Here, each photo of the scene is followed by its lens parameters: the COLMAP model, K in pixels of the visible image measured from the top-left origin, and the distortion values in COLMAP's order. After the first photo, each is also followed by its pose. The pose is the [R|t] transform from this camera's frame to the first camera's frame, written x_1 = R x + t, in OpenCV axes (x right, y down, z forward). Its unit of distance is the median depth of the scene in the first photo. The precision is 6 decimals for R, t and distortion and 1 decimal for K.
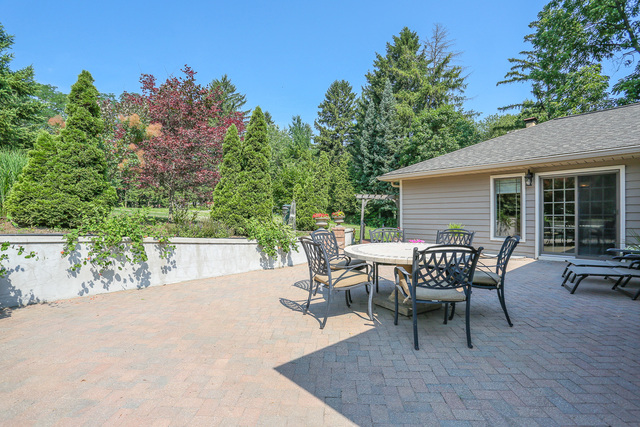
lens RADIAL K [[311.1, 0, 316.5], [0, 311.1, 214.4], [0, 0, 1]] dist [-0.023779, 0.005906]
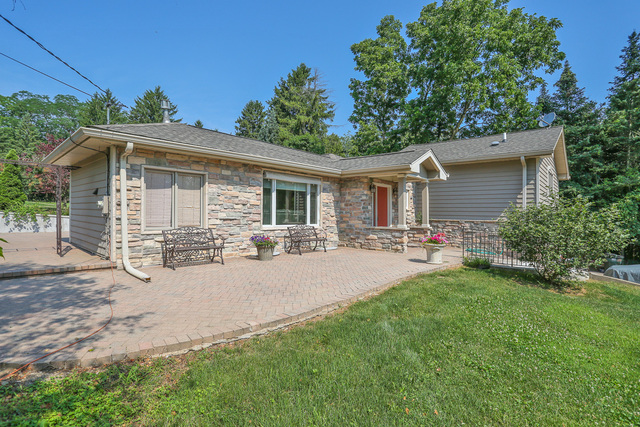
lens RADIAL K [[311.1, 0, 321.3], [0, 311.1, 213.4], [0, 0, 1]] dist [-0.023779, 0.005906]
pose [[0.990332, 0.009369, 0.138400, 1.037903], [-0.008690, 0.999947, -0.005516, 0.044874], [-0.138445, 0.004260, 0.990361, -1.344641]]
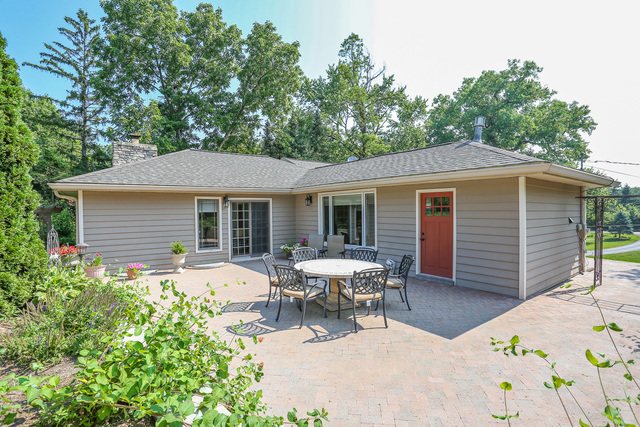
lens RADIAL K [[311.1, 0, 320.3], [0, 311.1, 211.4], [0, 0, 1]] dist [-0.023779, 0.005906]
pose [[0.079675, -0.009719, 0.996773, -0.677339], [0.011267, 0.999897, 0.008849, -0.092517], [-0.996757, 0.010526, 0.079777, 0.548978]]
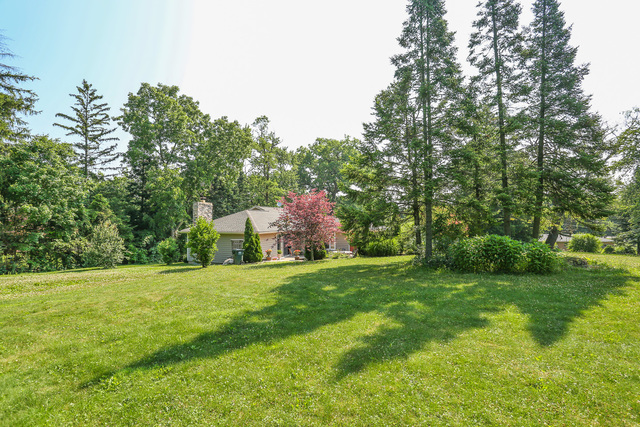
lens RADIAL K [[311.1, 0, 319.8], [0, 311.1, 215.7], [0, 0, 1]] dist [-0.023779, 0.005906]
pose [[-0.421723, 0.016775, 0.906569, -2.639656], [-0.001851, 0.999811, -0.019361, -0.264893], [-0.906723, -0.009843, -0.421613, 2.008721]]
